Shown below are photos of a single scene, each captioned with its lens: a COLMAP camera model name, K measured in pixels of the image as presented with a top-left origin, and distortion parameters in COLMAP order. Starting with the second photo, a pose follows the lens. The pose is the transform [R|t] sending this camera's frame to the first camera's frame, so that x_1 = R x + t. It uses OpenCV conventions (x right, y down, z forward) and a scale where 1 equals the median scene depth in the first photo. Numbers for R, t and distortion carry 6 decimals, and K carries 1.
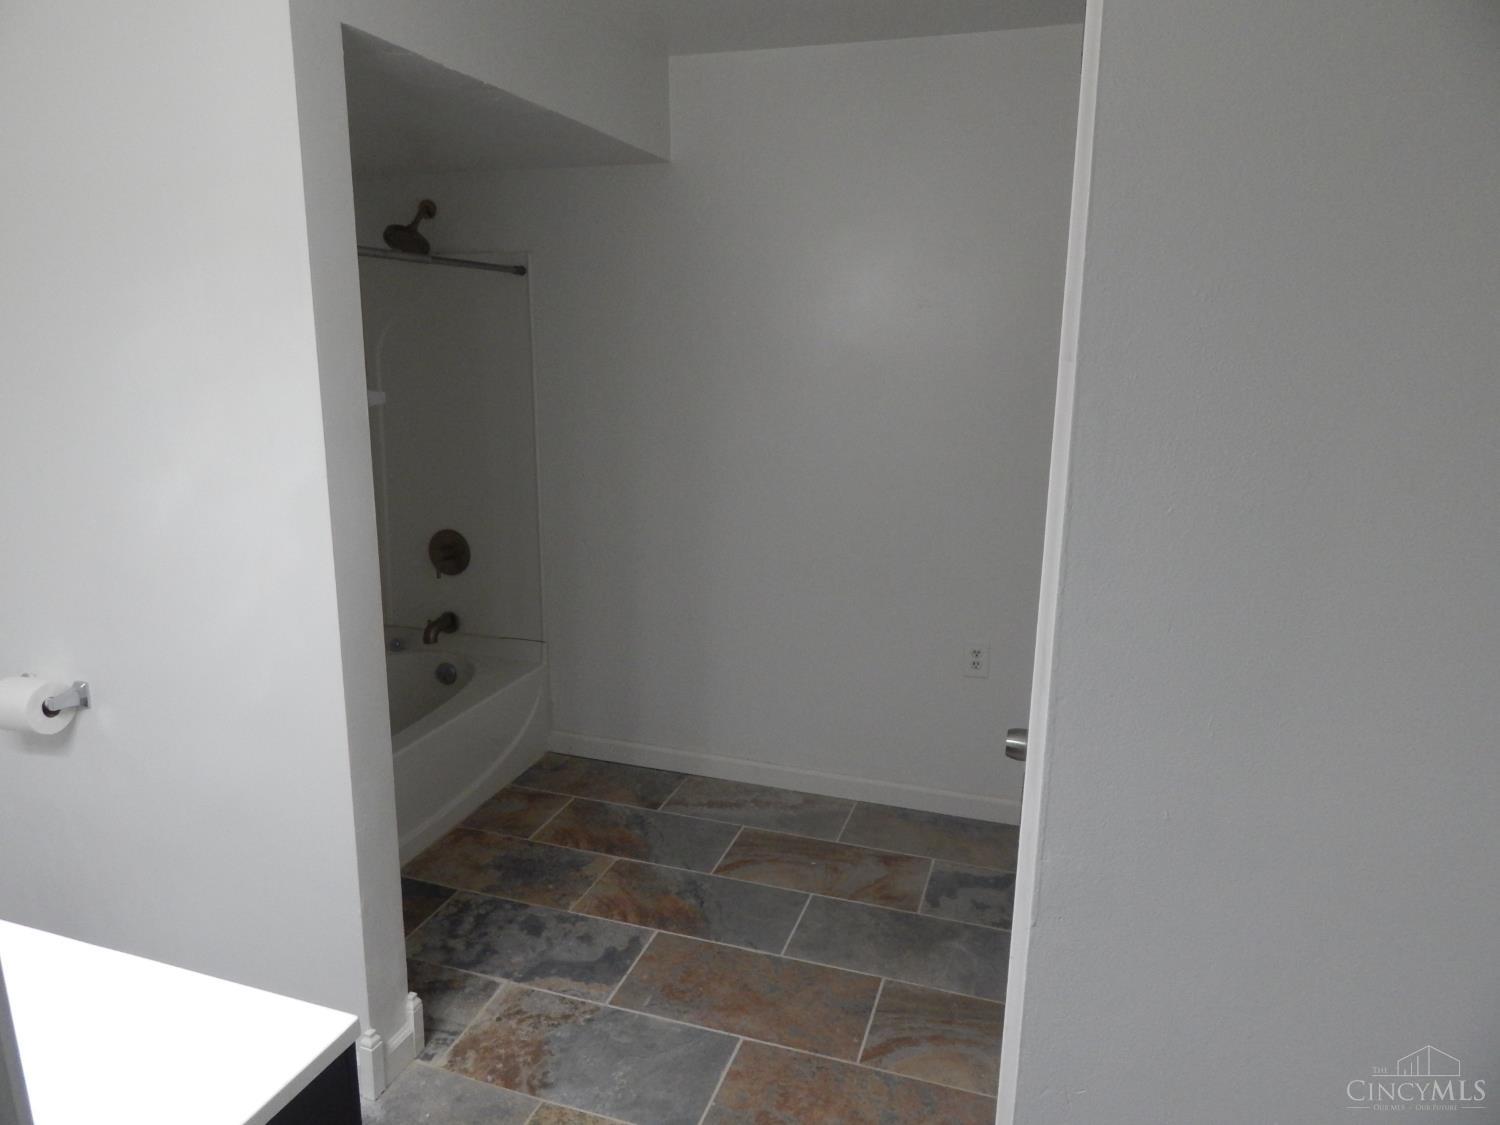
lens RADIAL K [[1000.2, 0, 753.7], [0, 1000.2, 549.6], [0, 0, 1]] dist [0.001312, -0.001894]
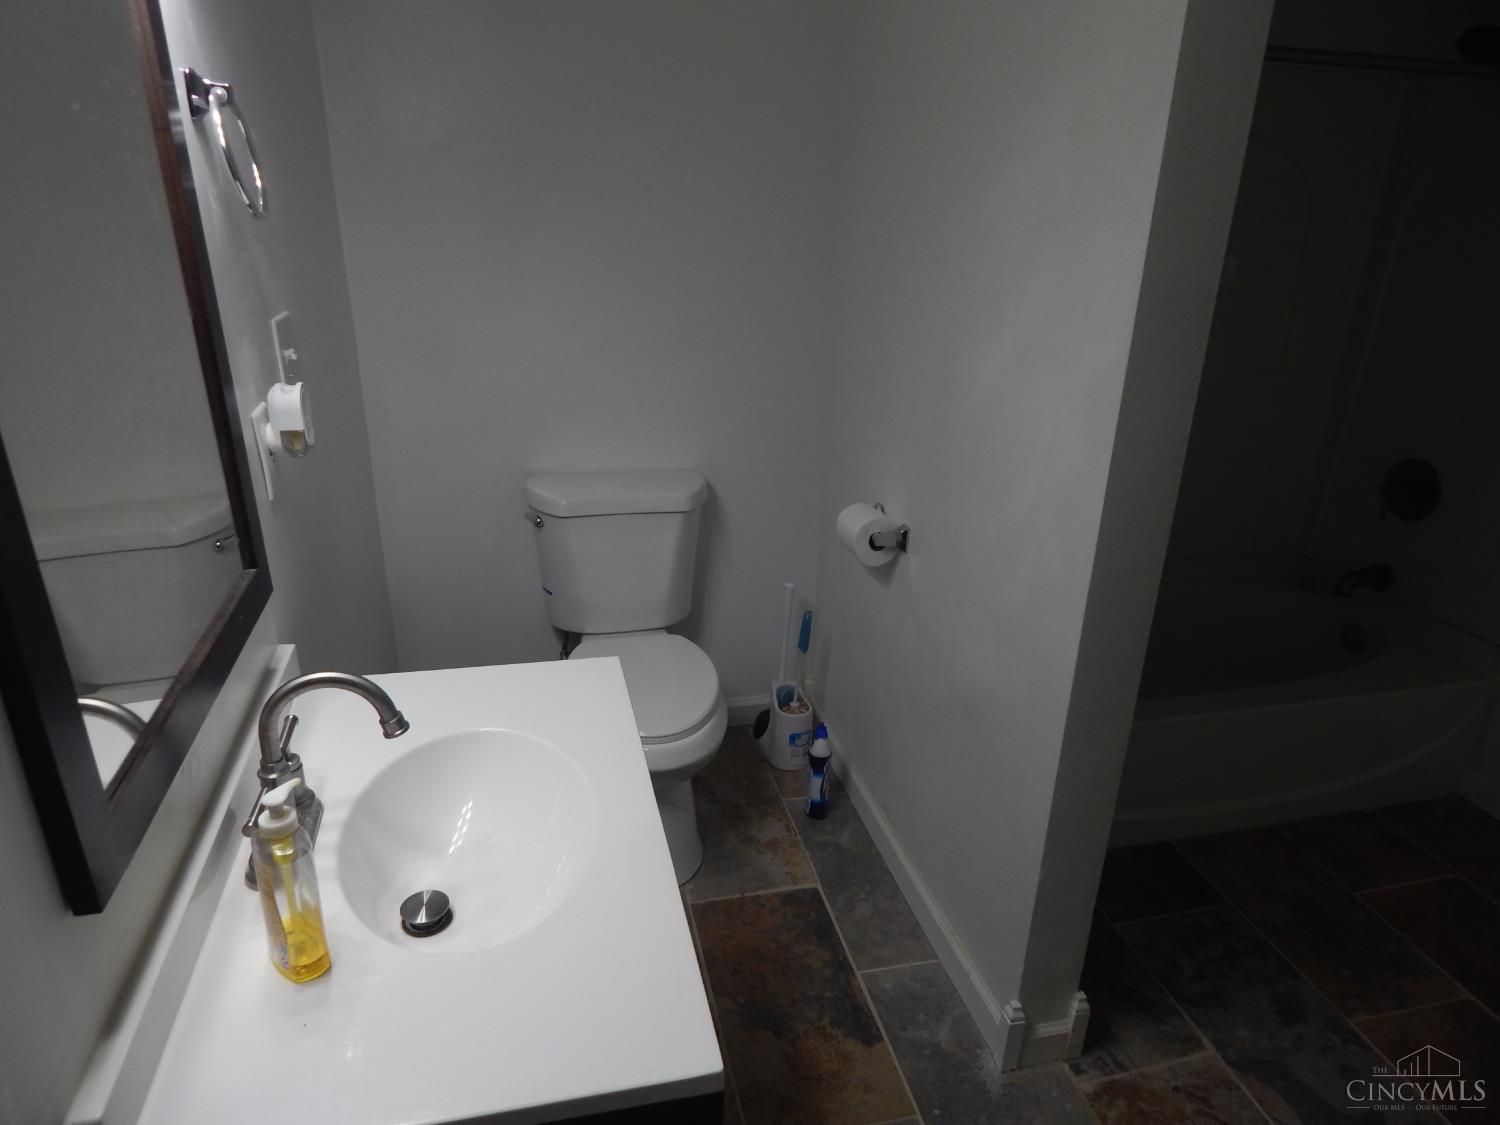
lens RADIAL K [[1000.2, 0, 753.7], [0, 1000.2, 549.6], [0, 0, 1]] dist [0.001312, -0.001894]
pose [[0.533680, 0.309858, -0.786876, 0.055626], [-0.198622, 0.950357, 0.239523, -0.056451], [0.822031, 0.028462, 0.568731, 0.272230]]
